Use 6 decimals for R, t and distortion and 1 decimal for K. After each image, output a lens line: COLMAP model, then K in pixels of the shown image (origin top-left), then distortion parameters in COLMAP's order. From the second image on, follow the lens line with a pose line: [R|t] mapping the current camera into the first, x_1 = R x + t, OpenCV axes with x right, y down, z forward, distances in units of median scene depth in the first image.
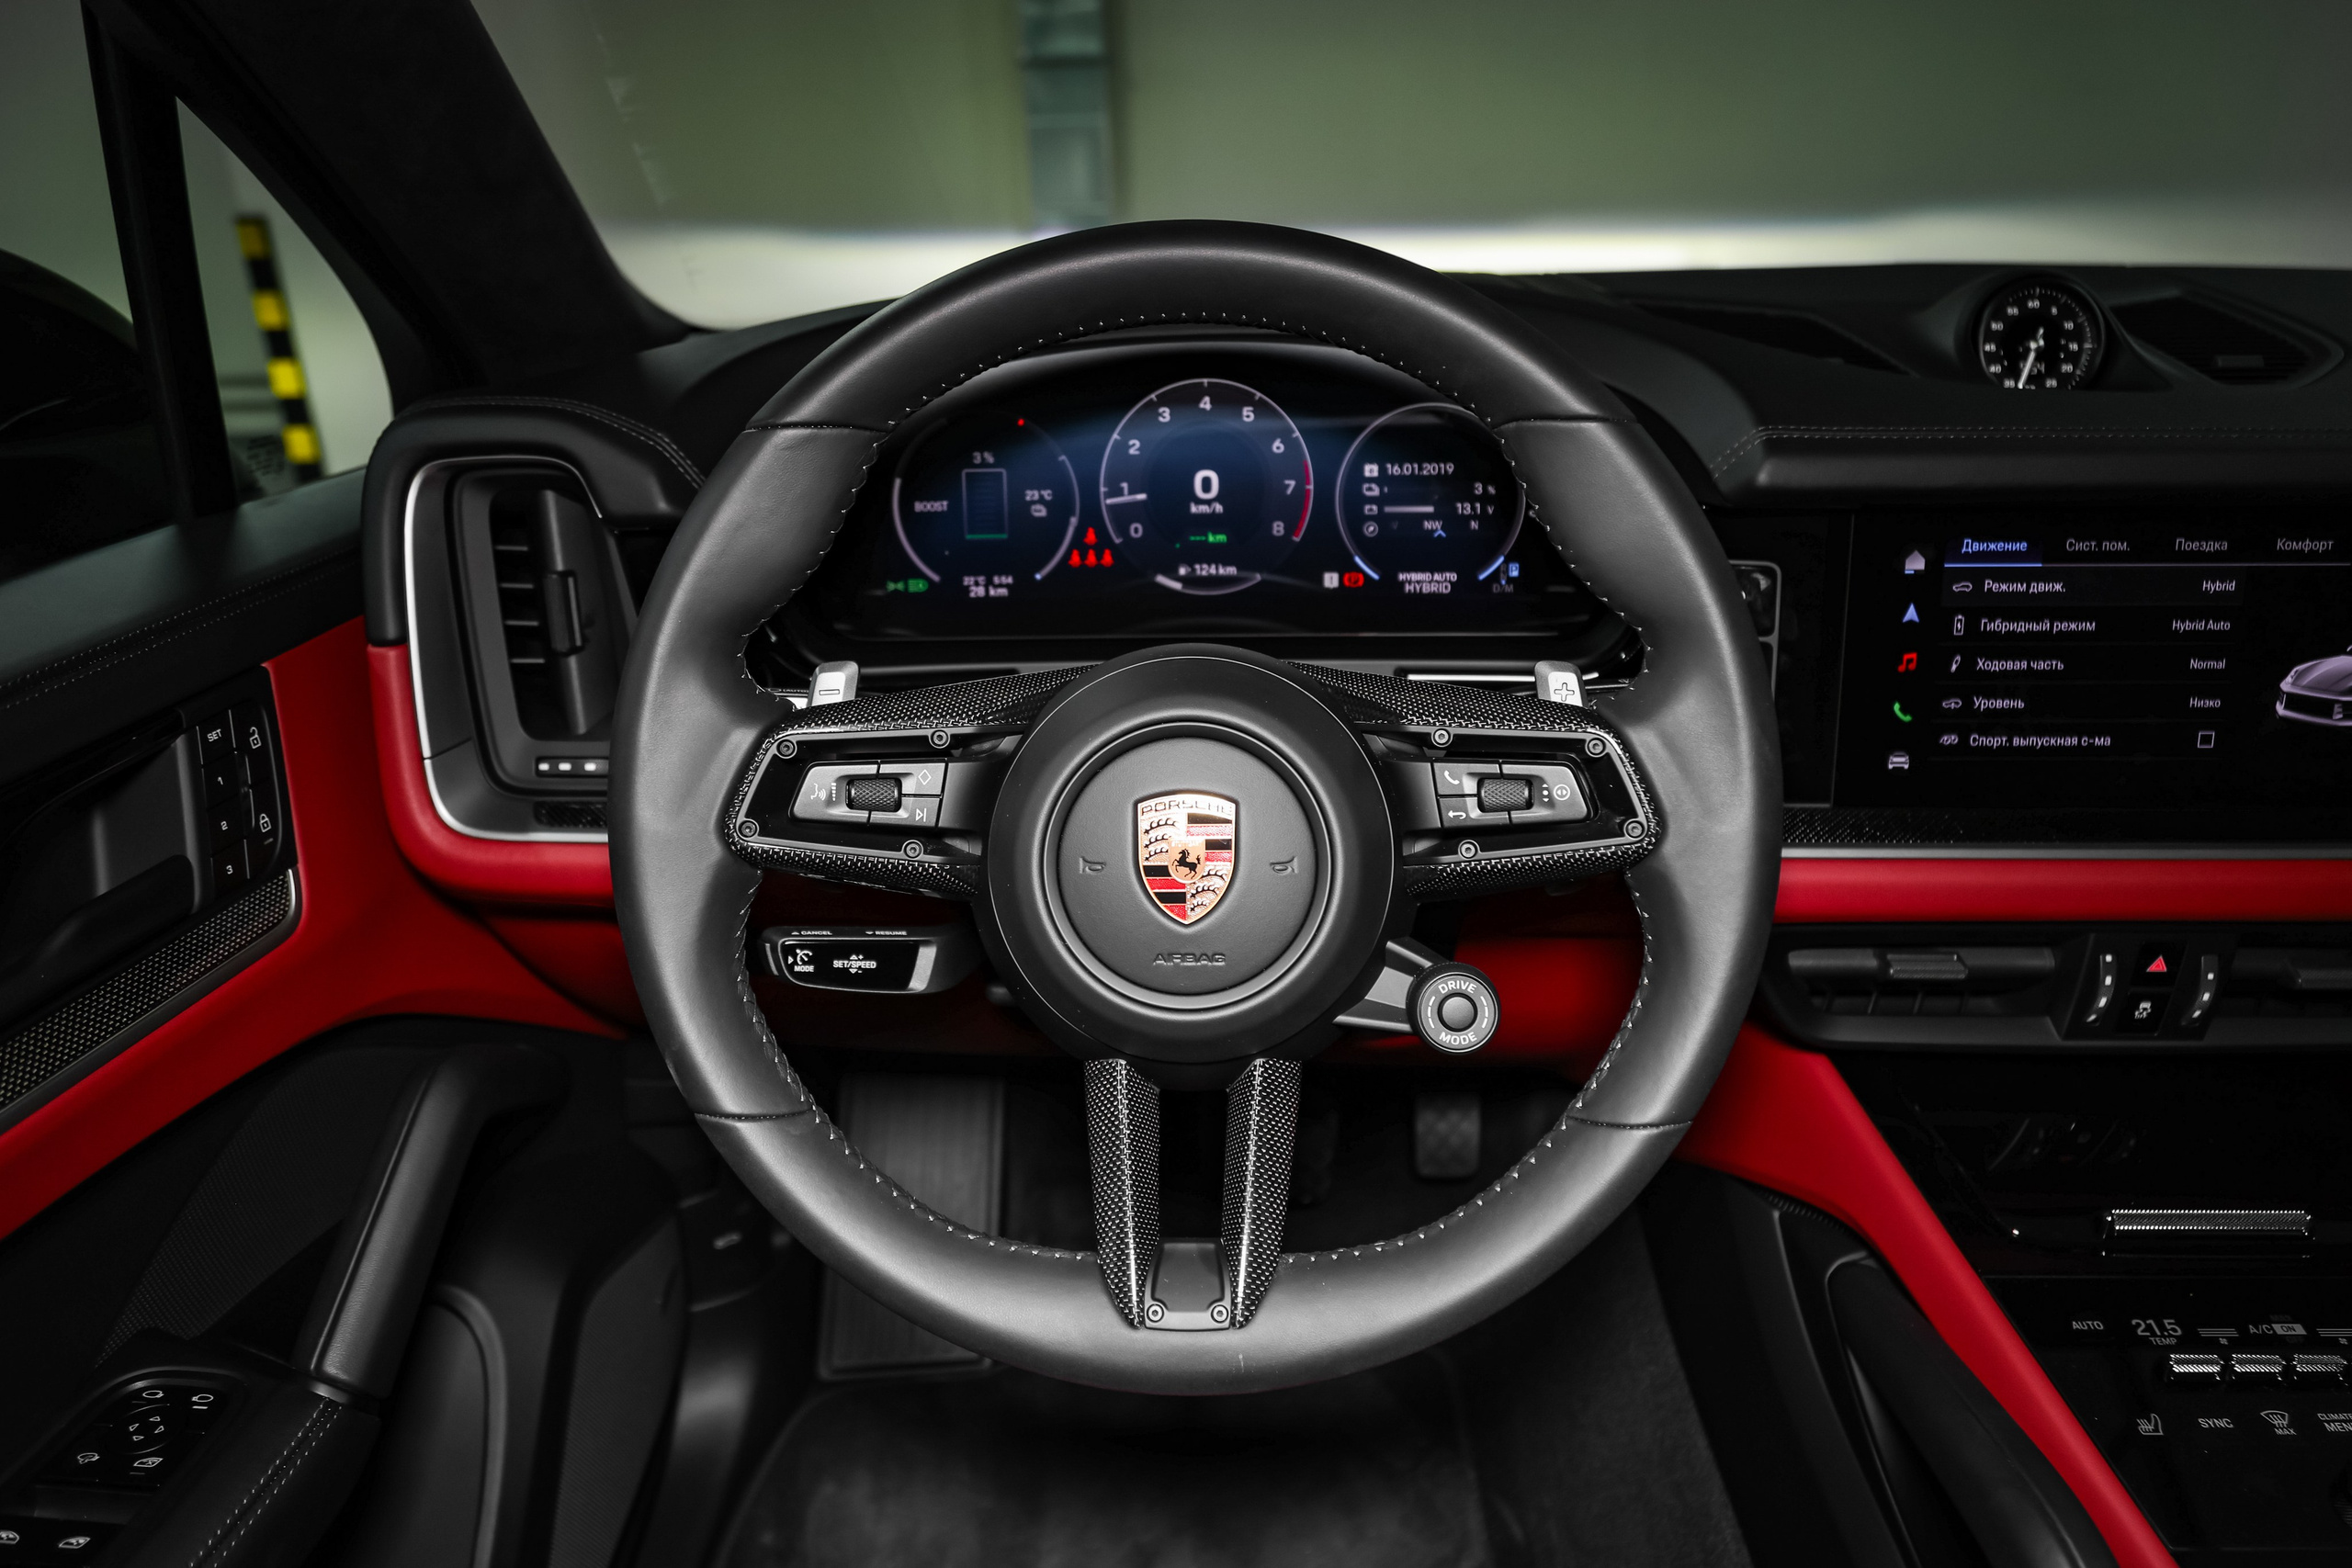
lens RADIAL K [[1555.9, 0, 1176.9], [0, 1555.9, 784.5], [0, 0, 1]] dist [-0.021958, 0.020573]
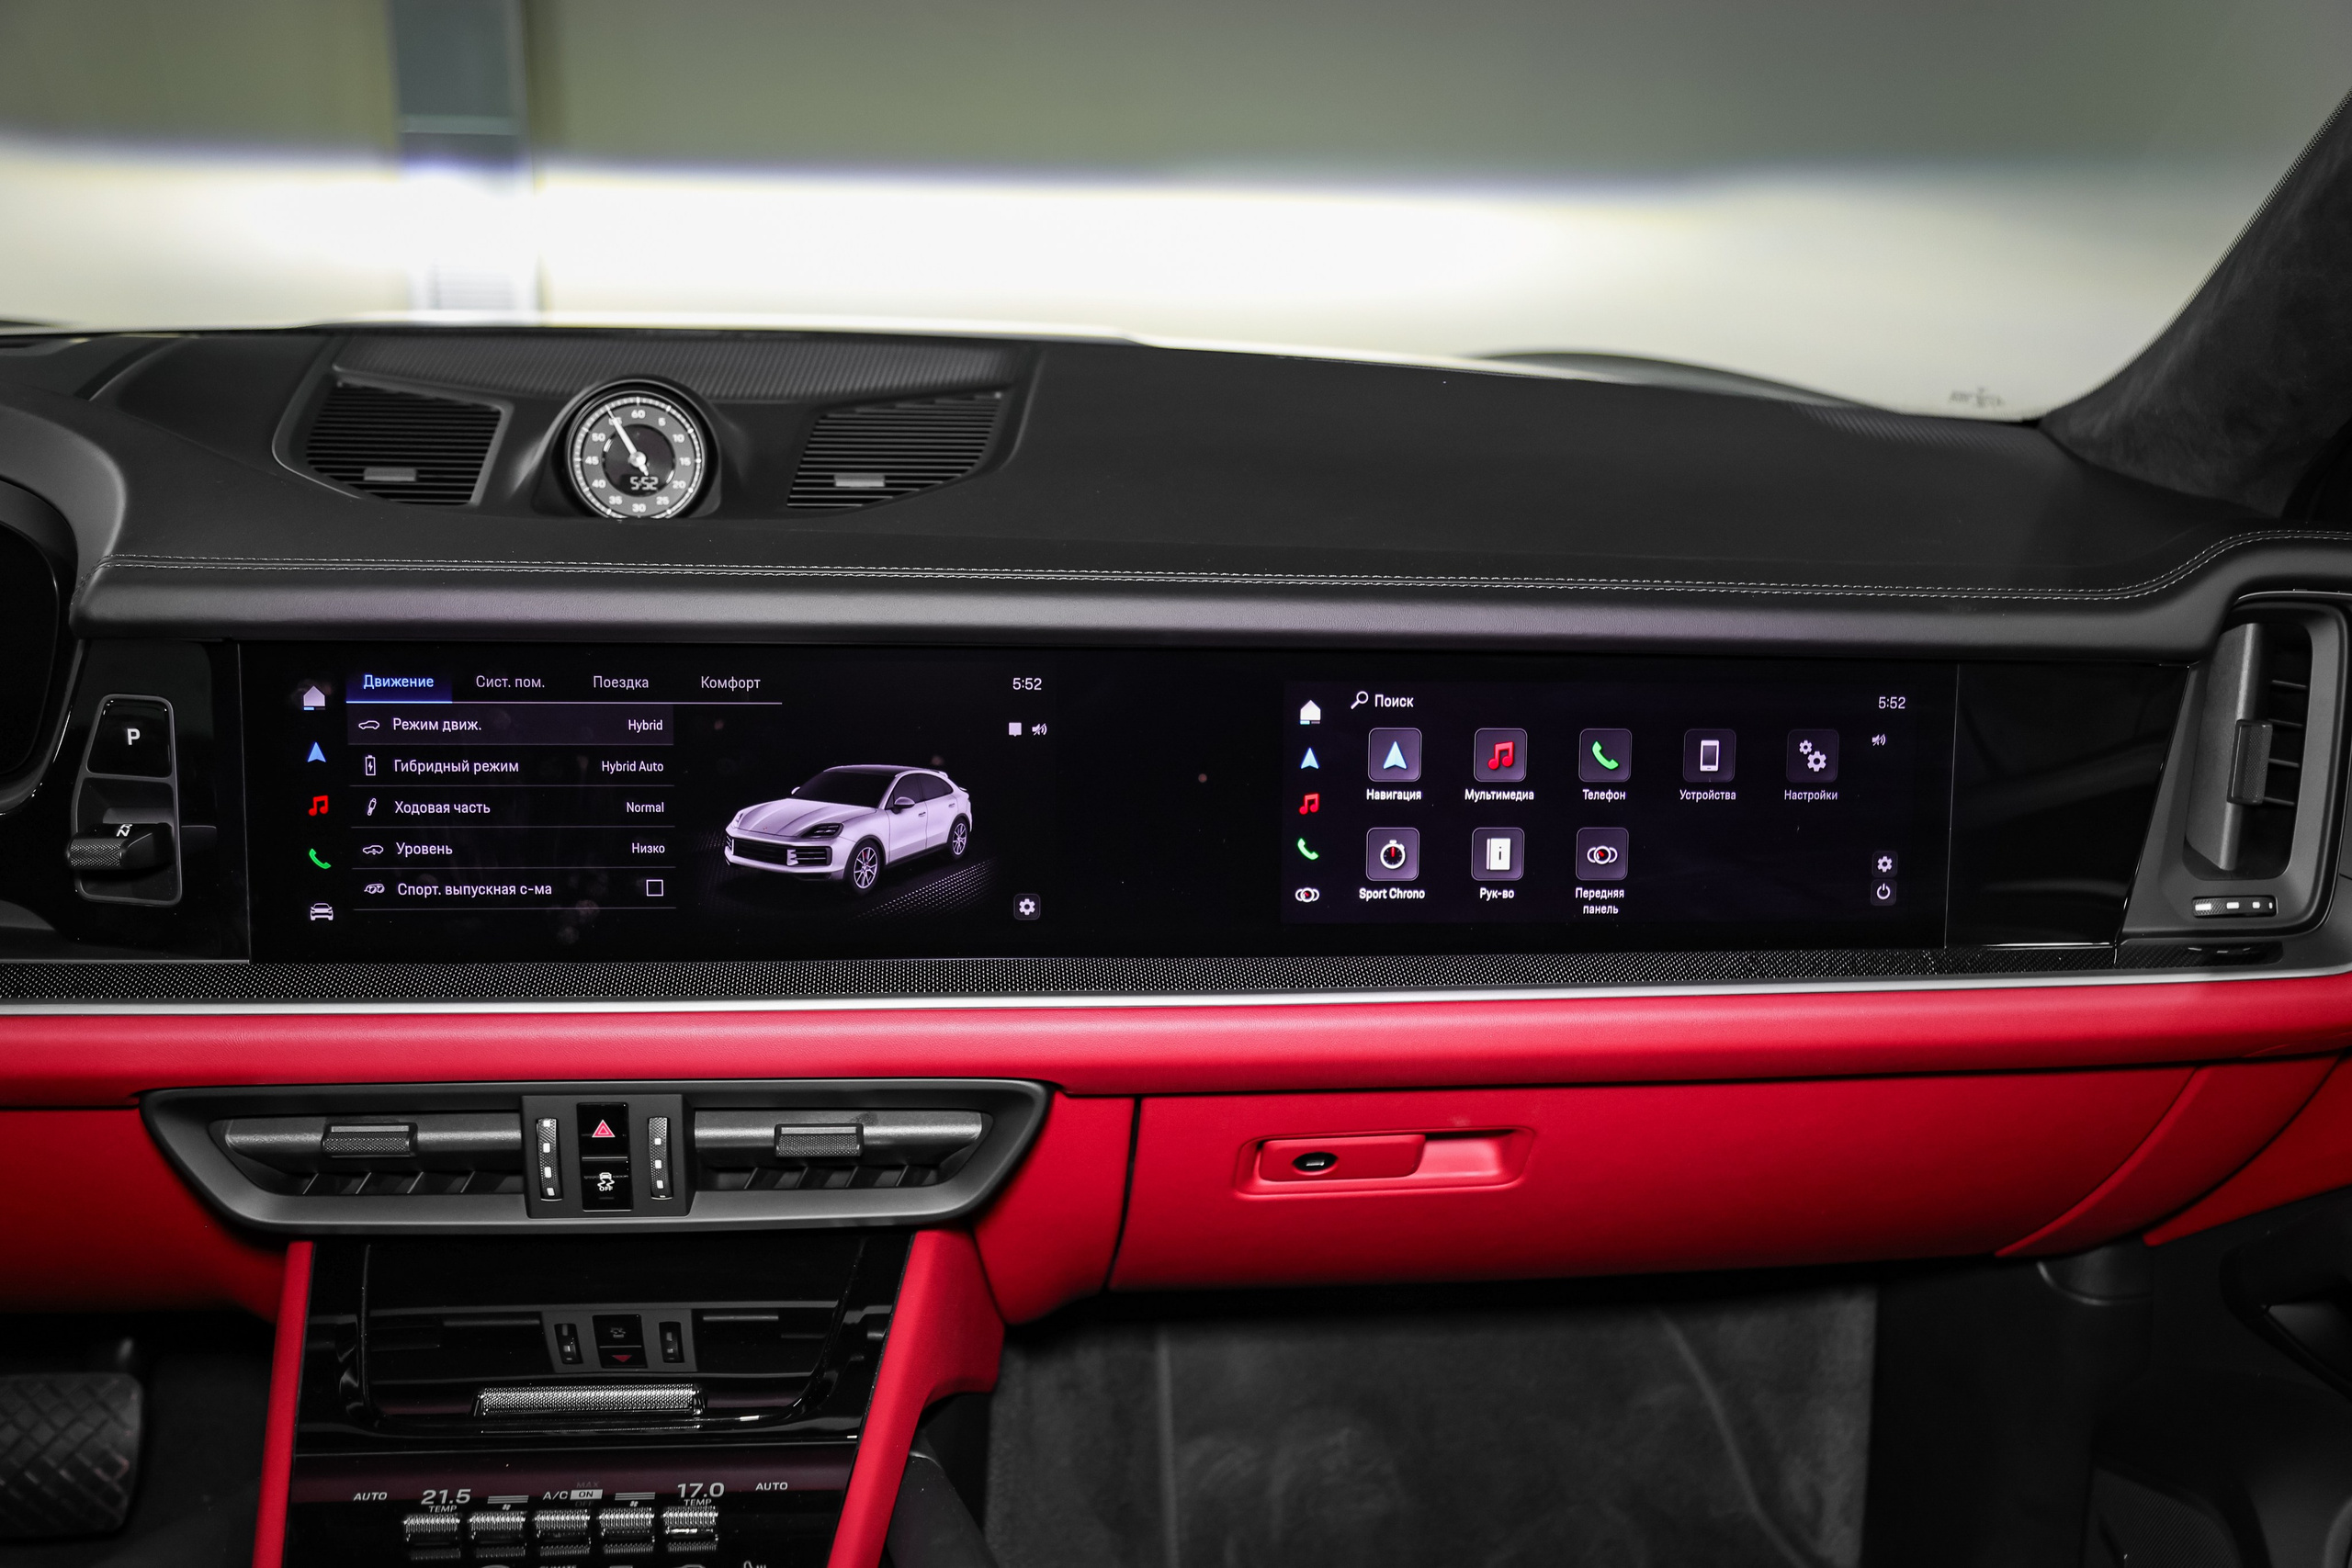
lens RADIAL K [[2673.4, 0, 1246.3], [0, 2673.4, 821.3], [0, 0, 1]] dist [0.000366, 0.000000]
pose [[0.992719, 0.002364, 0.120433, 0.790047], [0.007372, 0.996741, -0.080331, 0.060774], [-0.120230, 0.080634, 0.989466, -0.622420]]
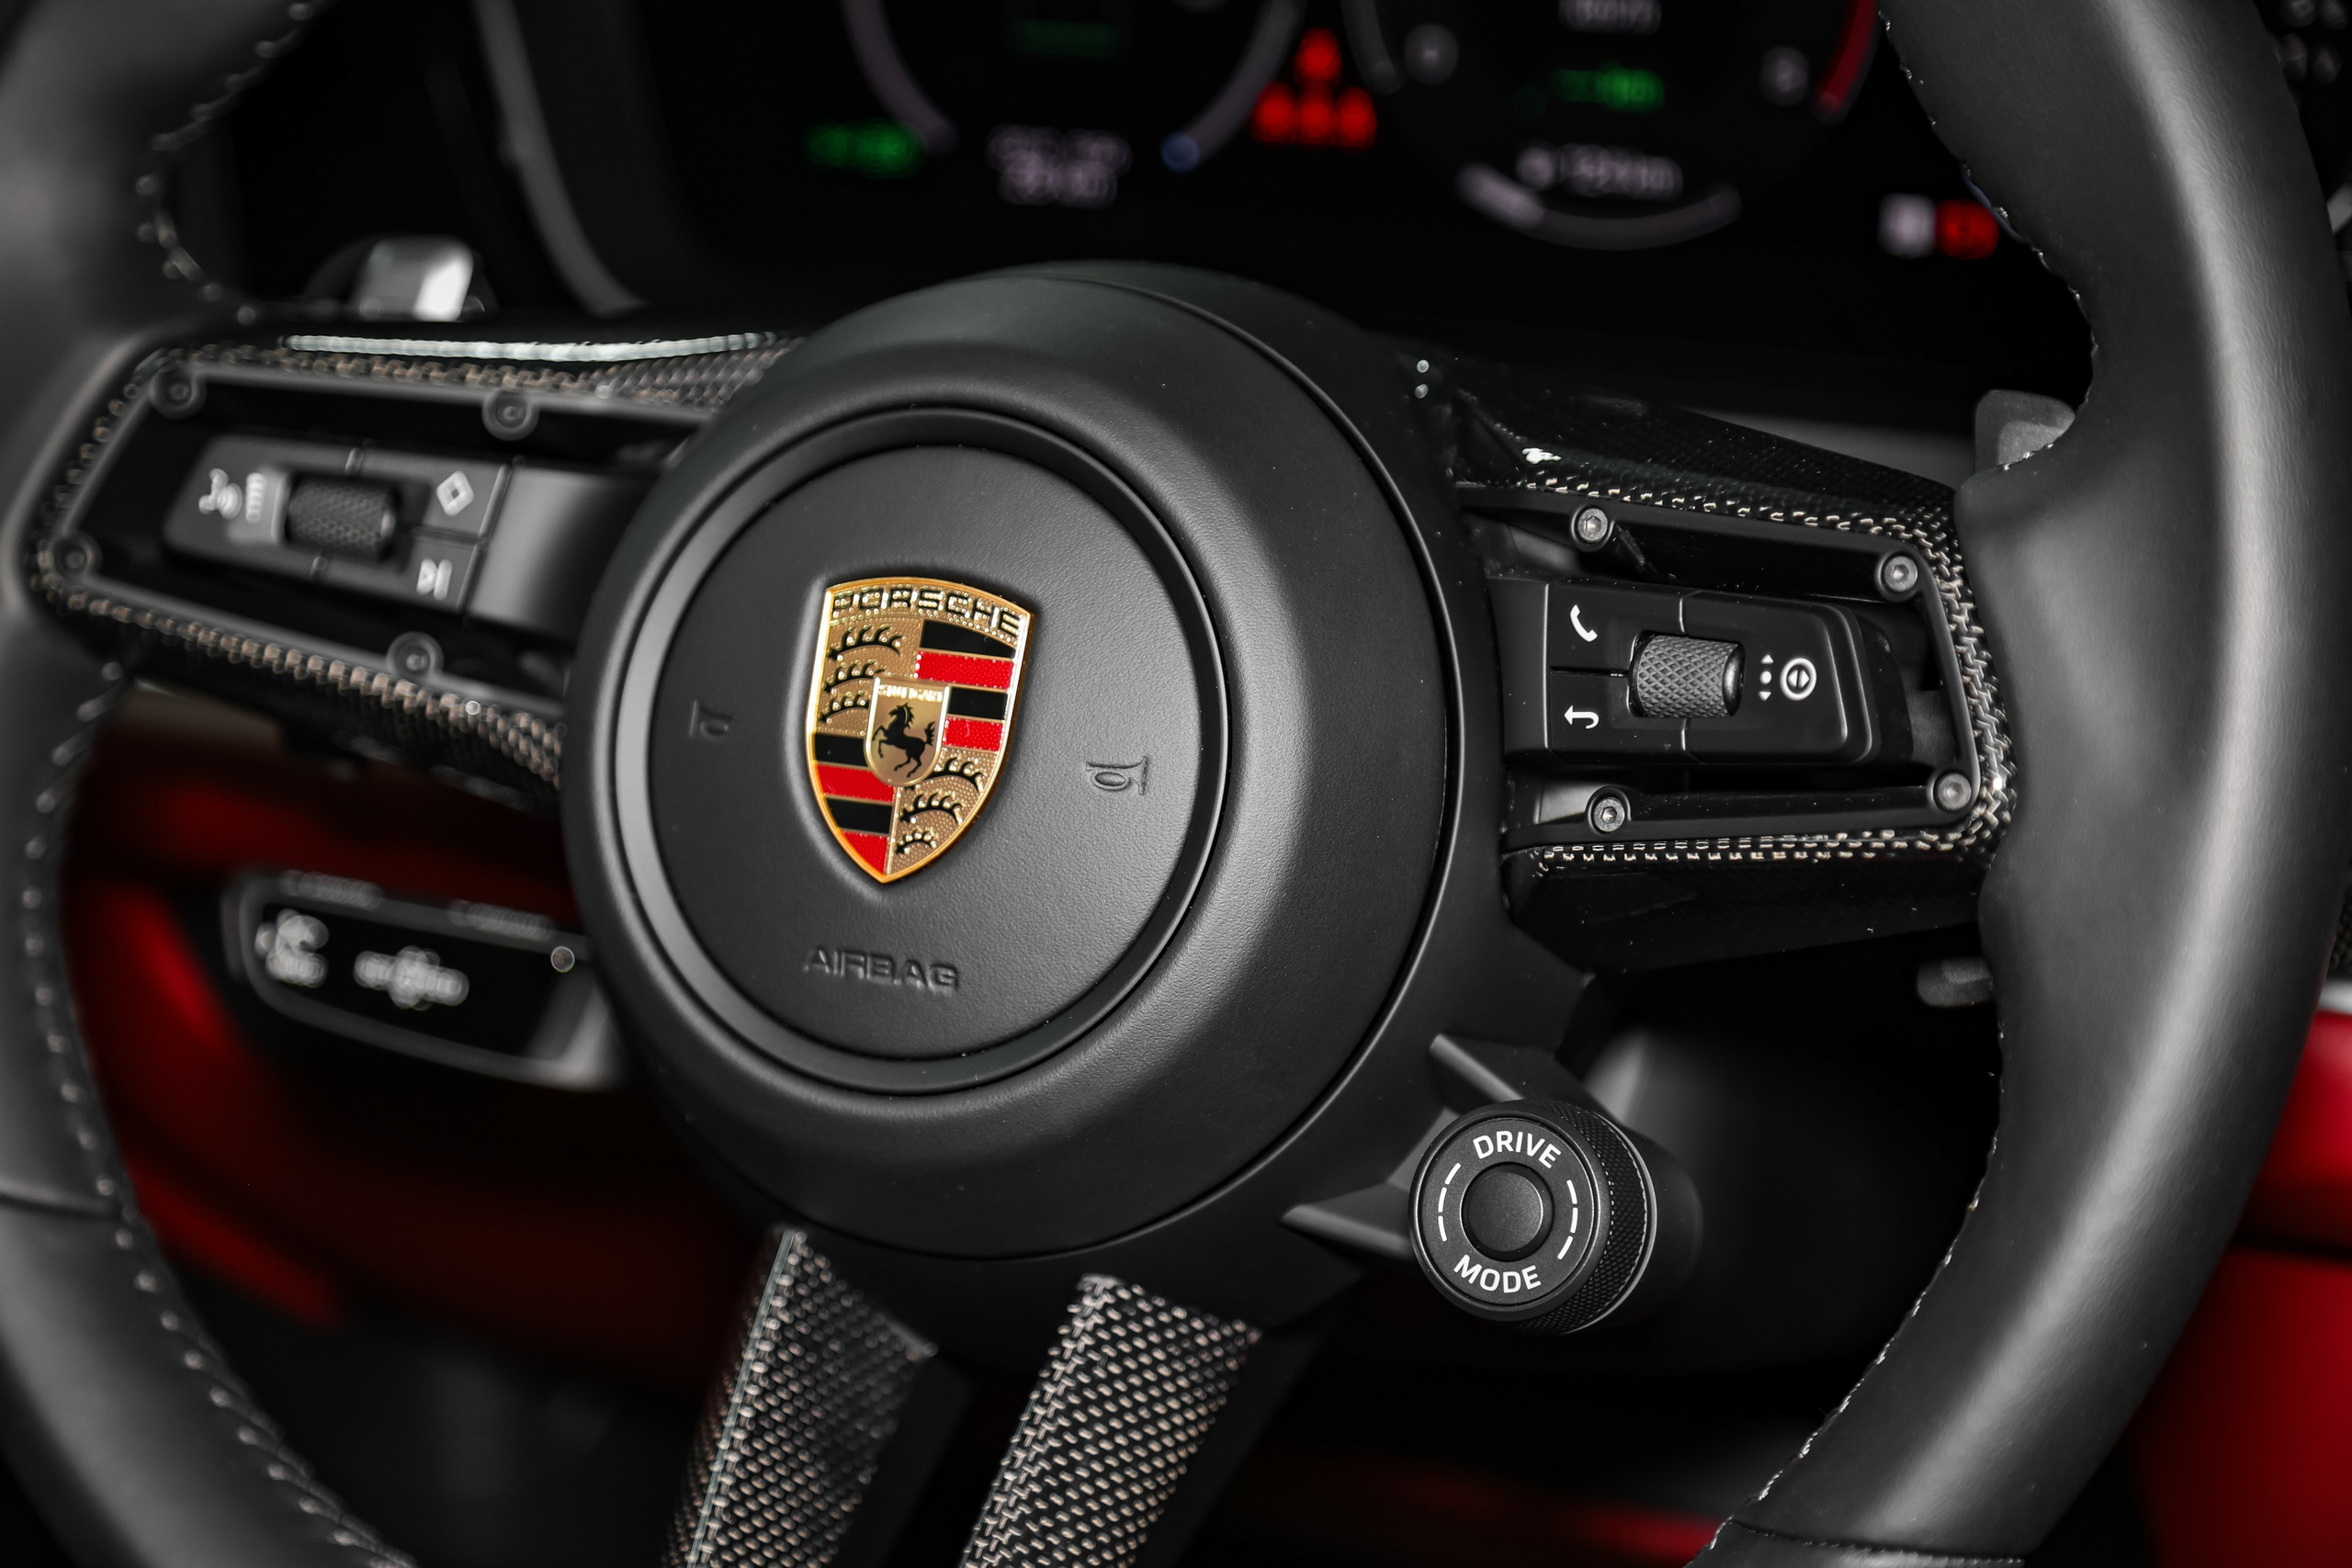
lens RADIAL K [[5405.3, 0, 1199.3], [0, 5405.3, 789.4], [0, 0, 1]] dist [-0.127032, 0.000000]
pose [[0.915586, 0.123031, -0.382840, 0.463528], [-0.151104, 0.987537, -0.044015, 0.084324], [0.372653, 0.098149, 0.922766, -0.228600]]
